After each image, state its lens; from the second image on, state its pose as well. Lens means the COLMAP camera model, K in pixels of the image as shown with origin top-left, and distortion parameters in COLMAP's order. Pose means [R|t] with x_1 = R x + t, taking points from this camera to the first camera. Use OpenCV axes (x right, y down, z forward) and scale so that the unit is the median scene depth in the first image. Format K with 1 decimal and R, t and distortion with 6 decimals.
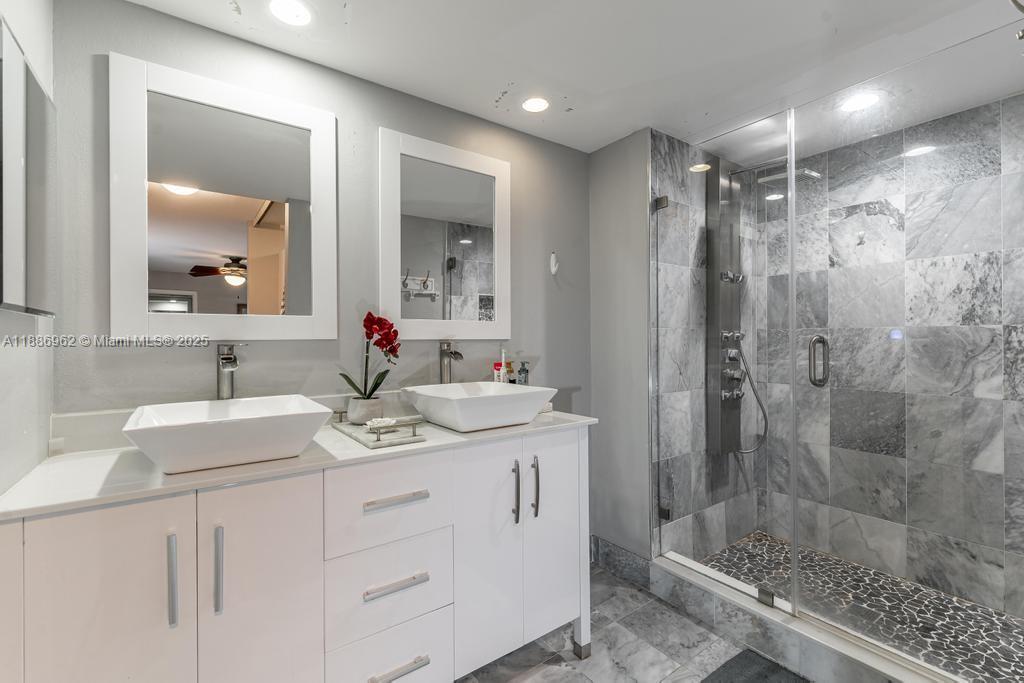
lens RADIAL K [[451.0, 0, 516.0], [0, 451.0, 338.1], [0, 0, 1]] dist [-0.001493, -0.001442]
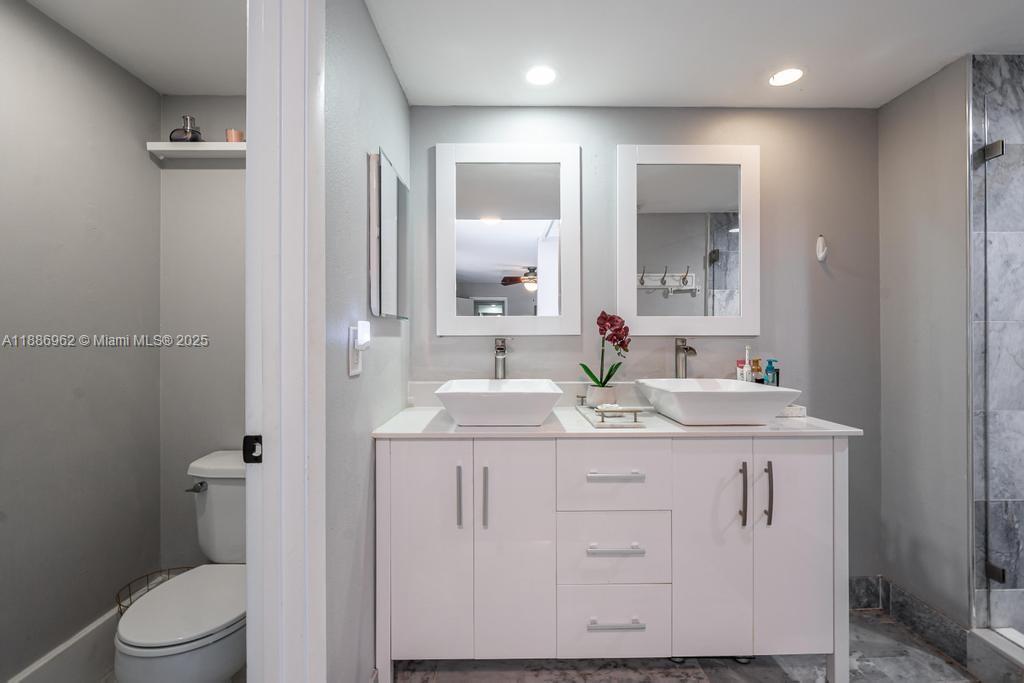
lens RADIAL K [[448.2, 0, 508.6], [0, 448.2, 337.5], [0, 0, 1]] dist [-0.012335, -0.000408]
pose [[0.811058, 0.006164, -0.584933, 0.109688], [-0.002017, 0.999968, 0.007741, 0.000814], [0.584962, -0.005099, 0.811045, -0.048911]]
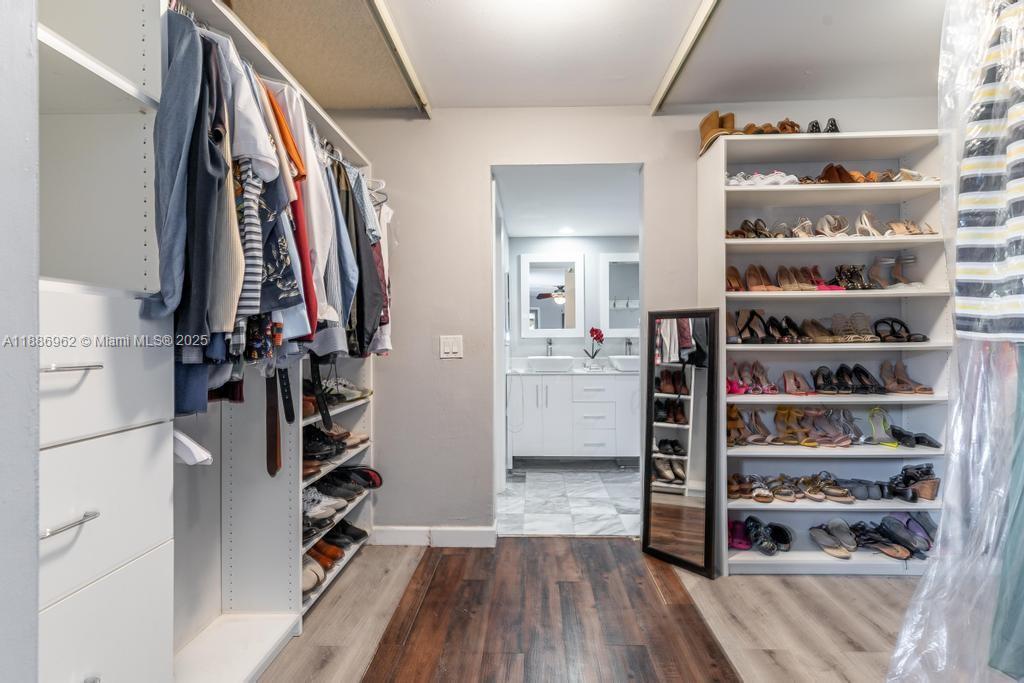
lens RADIAL K [[451.0, 0, 516.4], [0, 451.0, 340.2], [0, 0, 1]] dist [-0.001493, -0.001442]
pose [[0.785926, 0.003459, -0.618311, 0.770711], [0.000474, 0.999981, 0.006198, 0.003429], [0.618320, -0.005164, 0.785909, -1.109355]]
